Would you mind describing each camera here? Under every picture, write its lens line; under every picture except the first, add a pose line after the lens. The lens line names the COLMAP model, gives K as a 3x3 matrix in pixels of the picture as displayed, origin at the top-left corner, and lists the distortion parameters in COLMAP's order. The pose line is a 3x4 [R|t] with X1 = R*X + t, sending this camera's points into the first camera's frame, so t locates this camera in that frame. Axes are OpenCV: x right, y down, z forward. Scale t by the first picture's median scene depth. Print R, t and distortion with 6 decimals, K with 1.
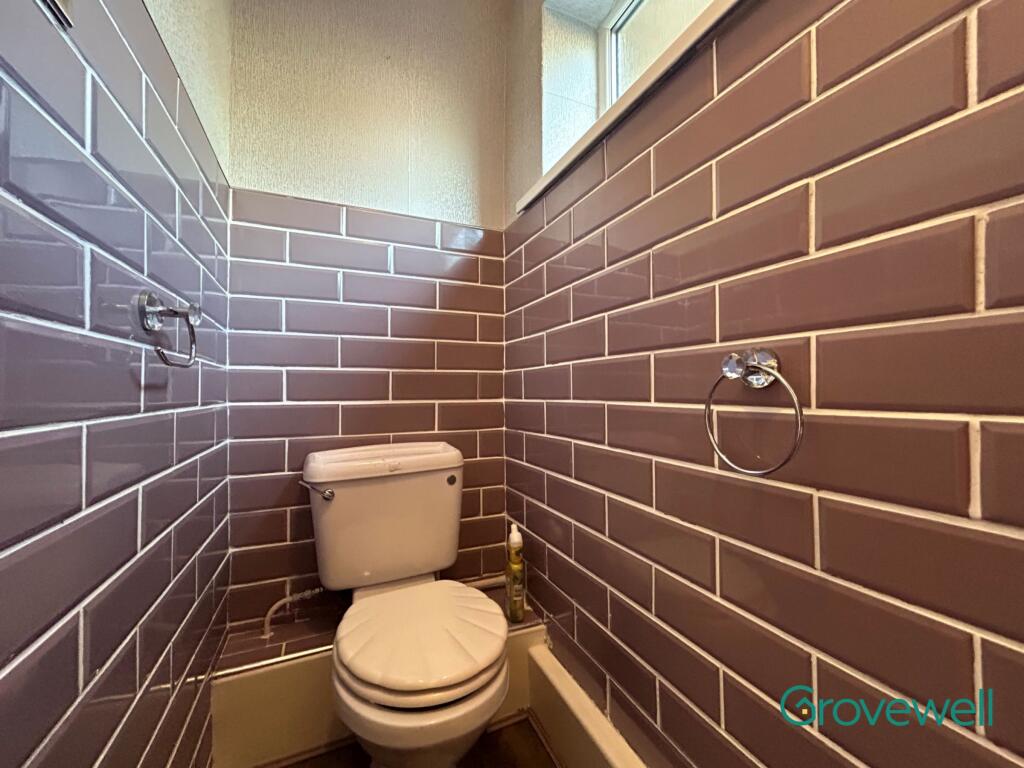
lens RADIAL K [[416.8, 0, 511.2], [0, 416.8, 382.4], [0, 0, 1]] dist [-0.001684, 0.000489]
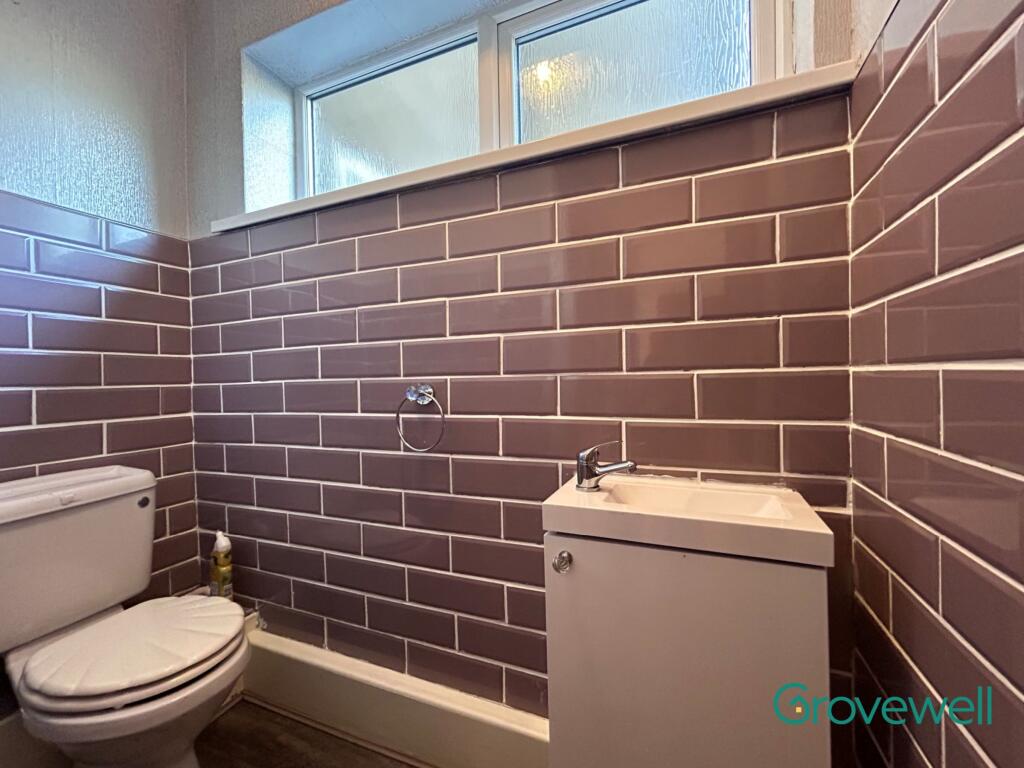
lens RADIAL K [[416.8, 0, 511.2], [0, 416.8, 382.4], [0, 0, 1]] dist [-0.001684, 0.000489]
pose [[0.717133, -0.015506, 0.696764, -0.203769], [0.006100, 0.999854, 0.015972, -0.054716], [-0.696910, -0.007204, 0.717123, -0.290578]]
